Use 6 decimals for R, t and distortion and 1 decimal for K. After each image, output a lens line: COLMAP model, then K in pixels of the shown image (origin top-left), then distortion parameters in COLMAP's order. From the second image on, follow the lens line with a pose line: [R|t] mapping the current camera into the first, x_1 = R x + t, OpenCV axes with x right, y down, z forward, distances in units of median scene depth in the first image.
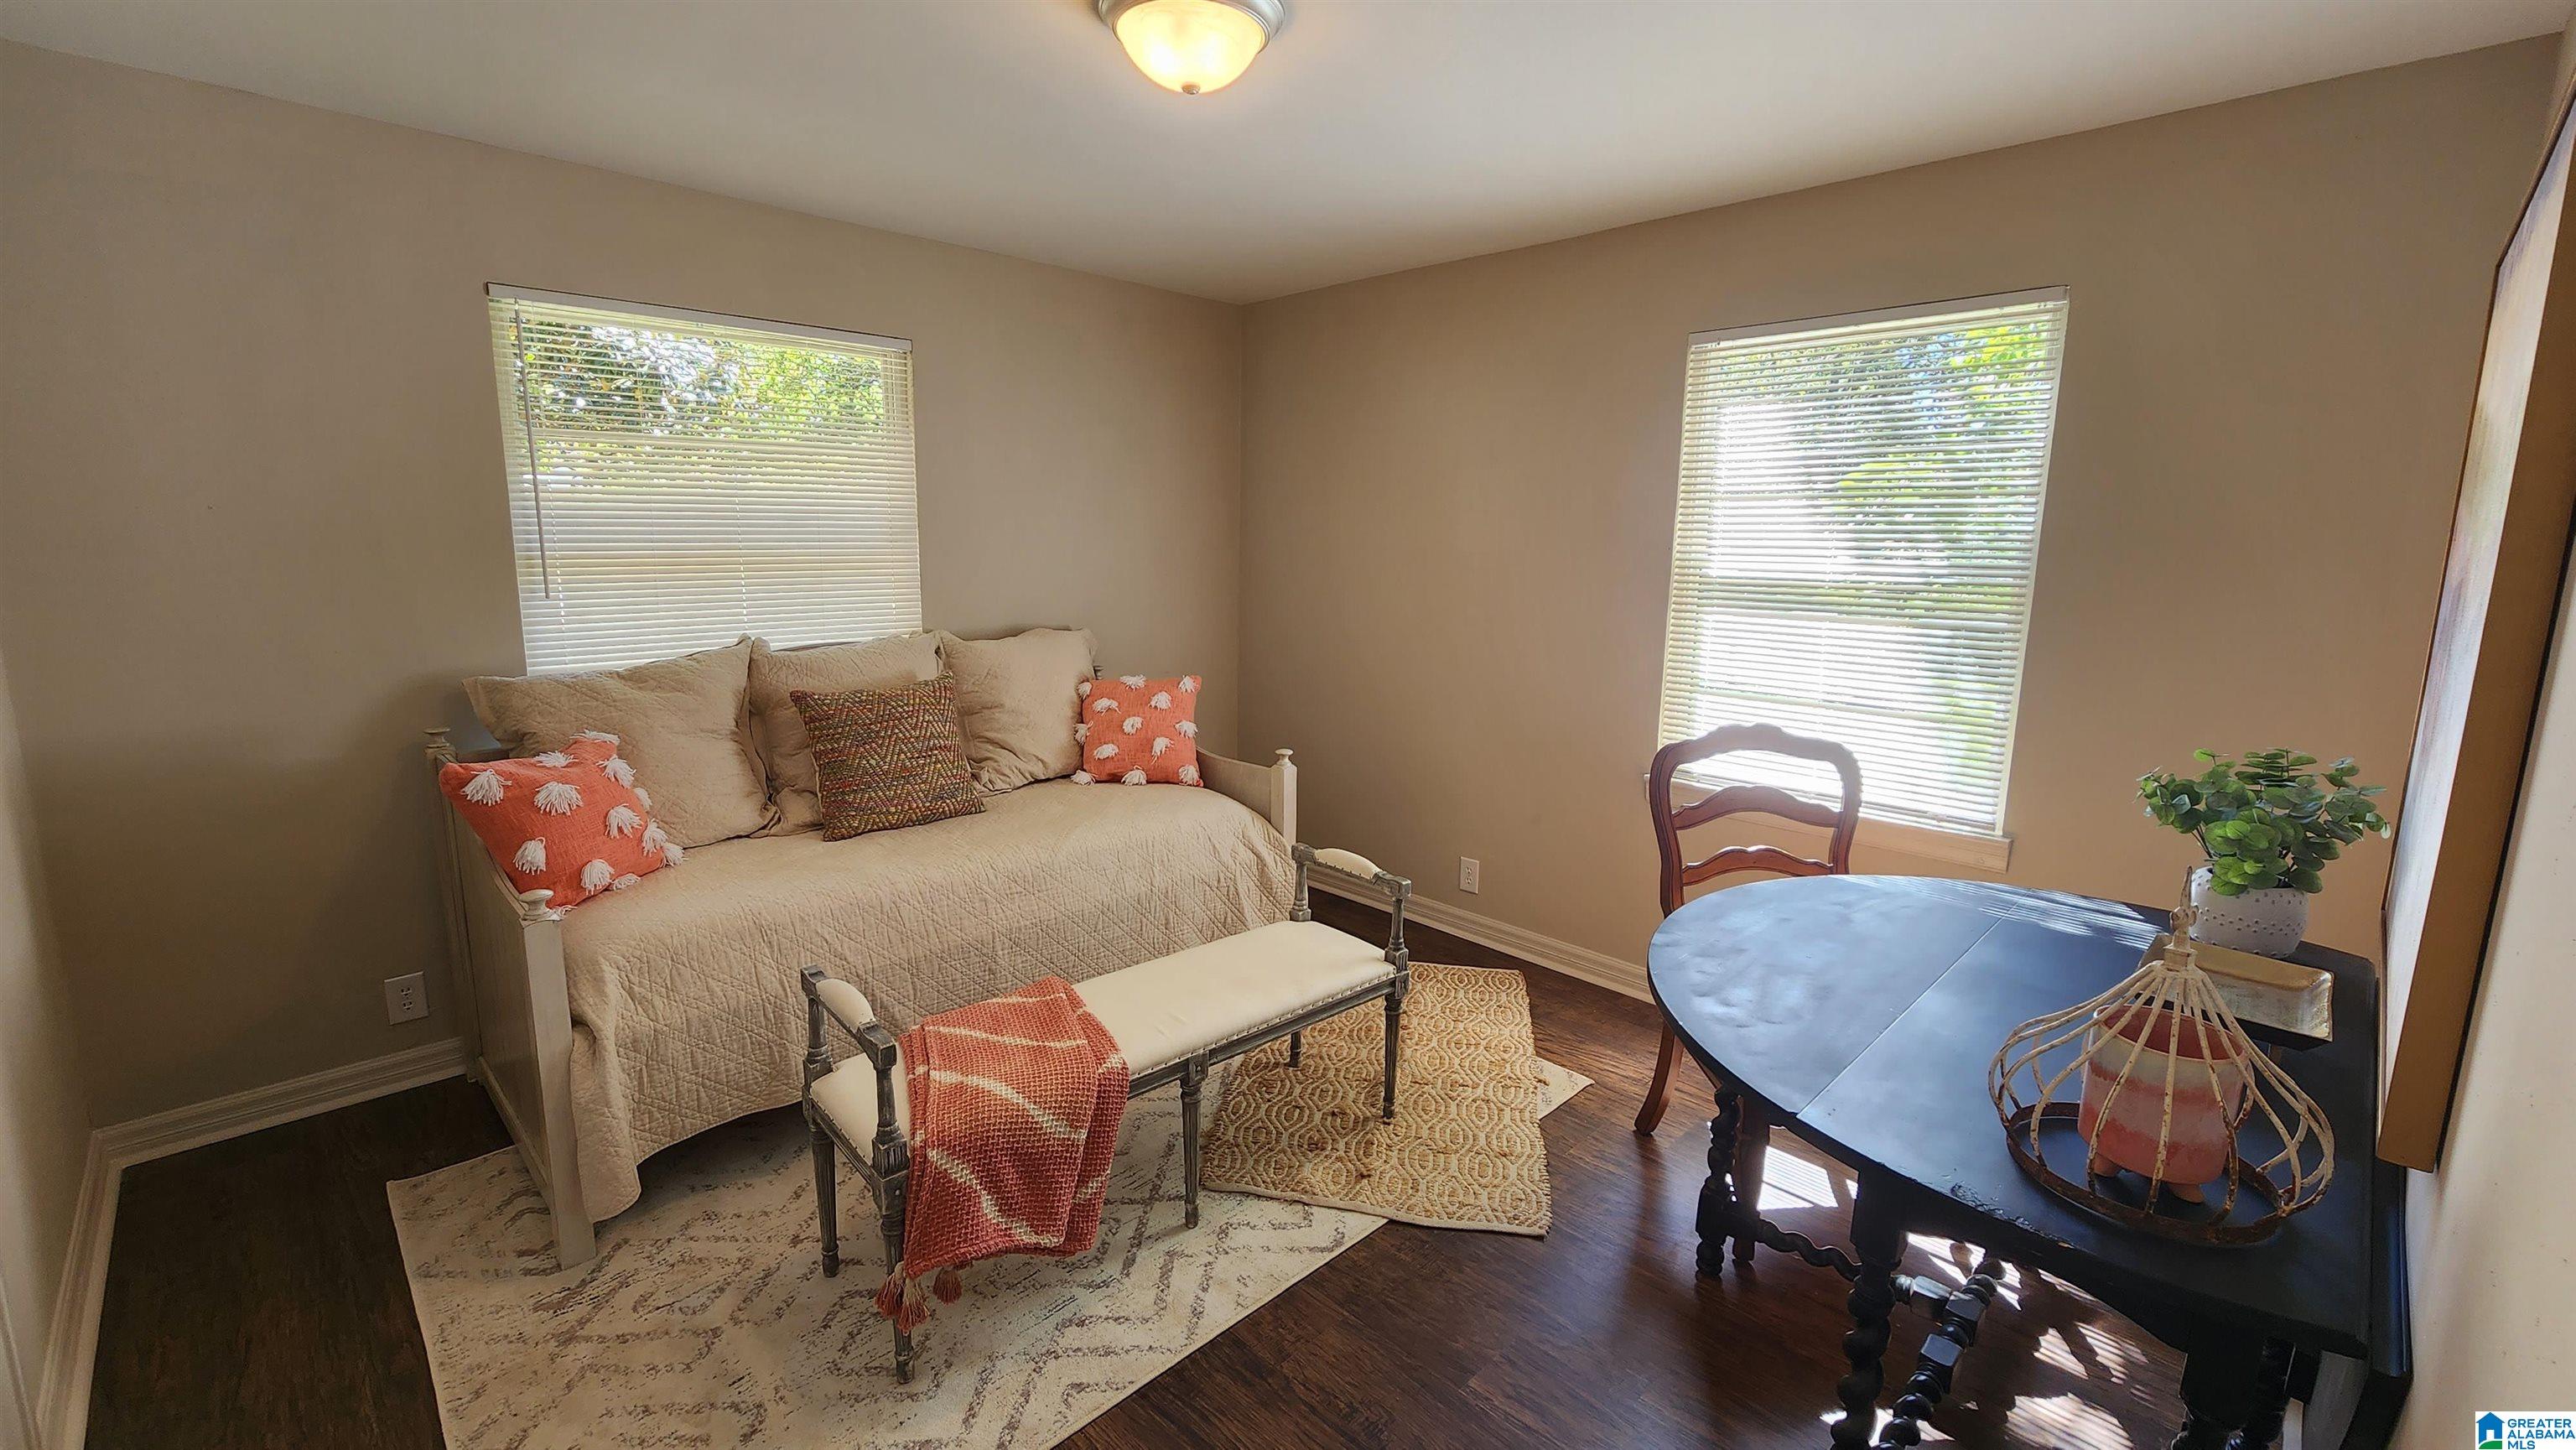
lens RADIAL K [[1062.5, 0, 1288.0], [0, 1062.5, 718.1], [0, 0, 1]] dist [-0.000296, 0.000739]
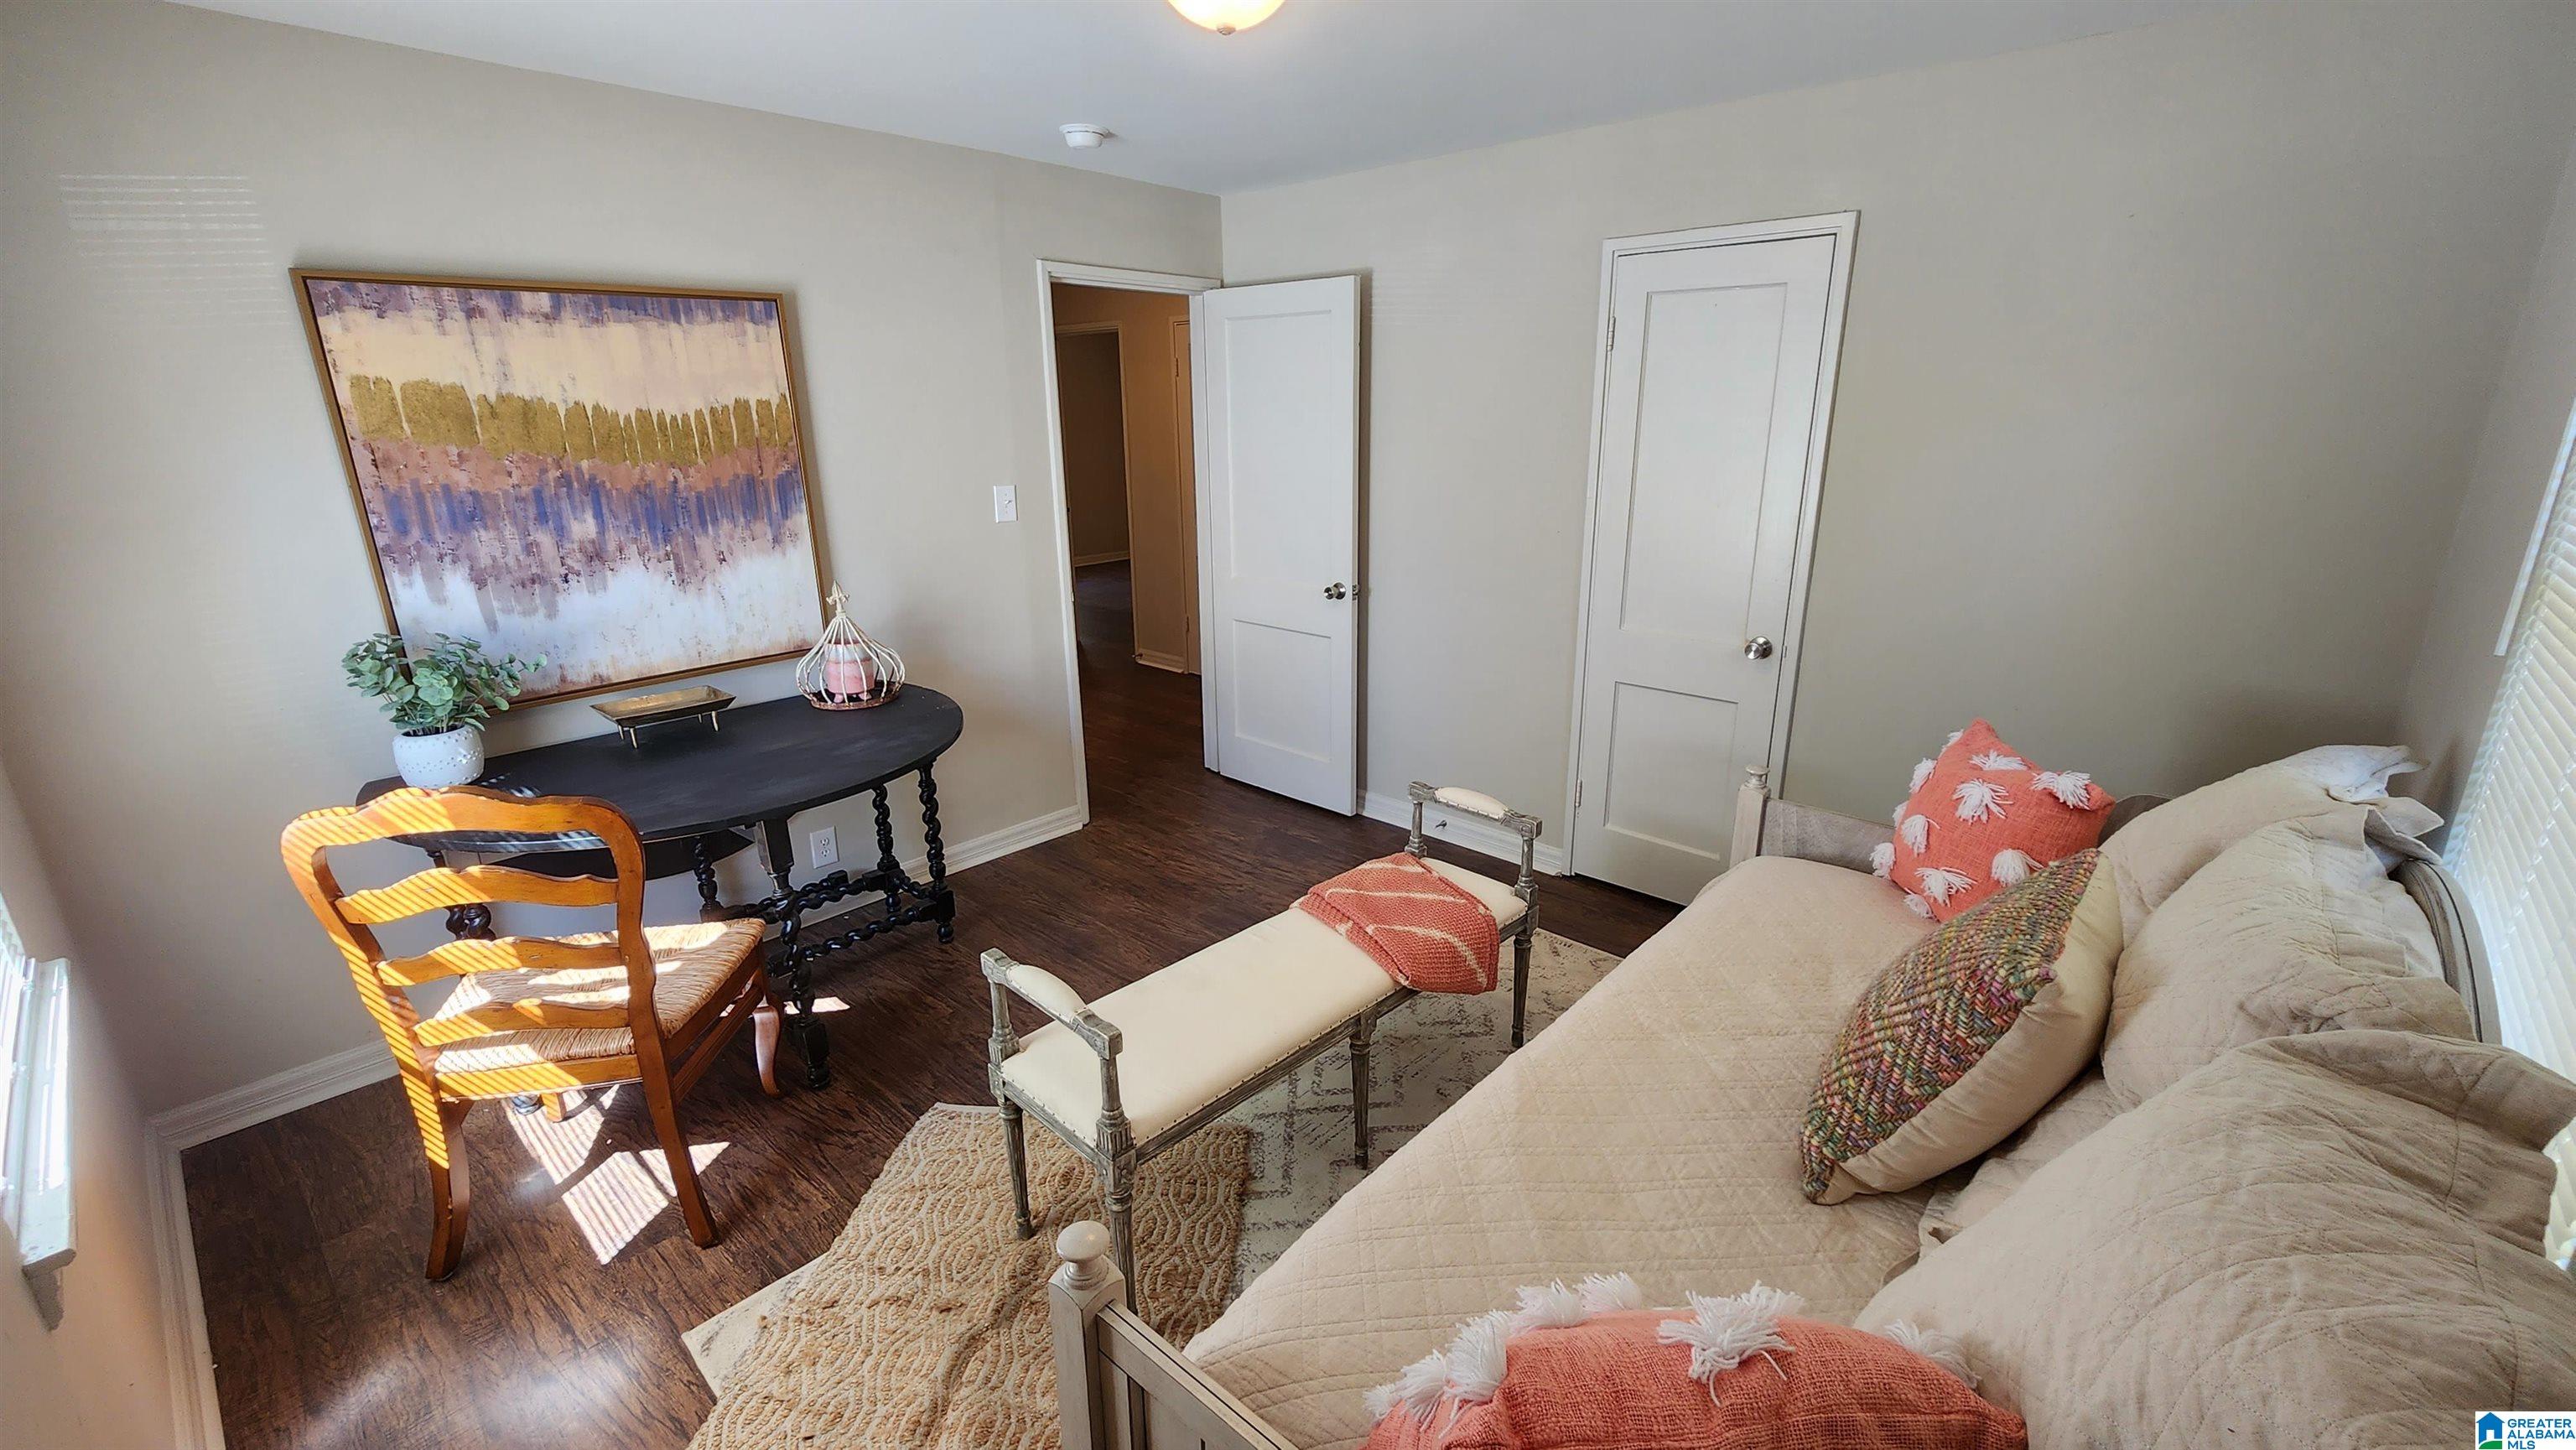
lens RADIAL K [[1062.5, 0, 1288.0], [0, 1062.5, 722.3], [0, 0, 1]] dist [-0.000296, 0.000739]
pose [[-0.998428, 0.014269, -0.054198, -0.070052], [-0.011628, 0.893264, 0.449382, -0.355683], [0.054825, 0.449306, -0.891694, 1.683776]]
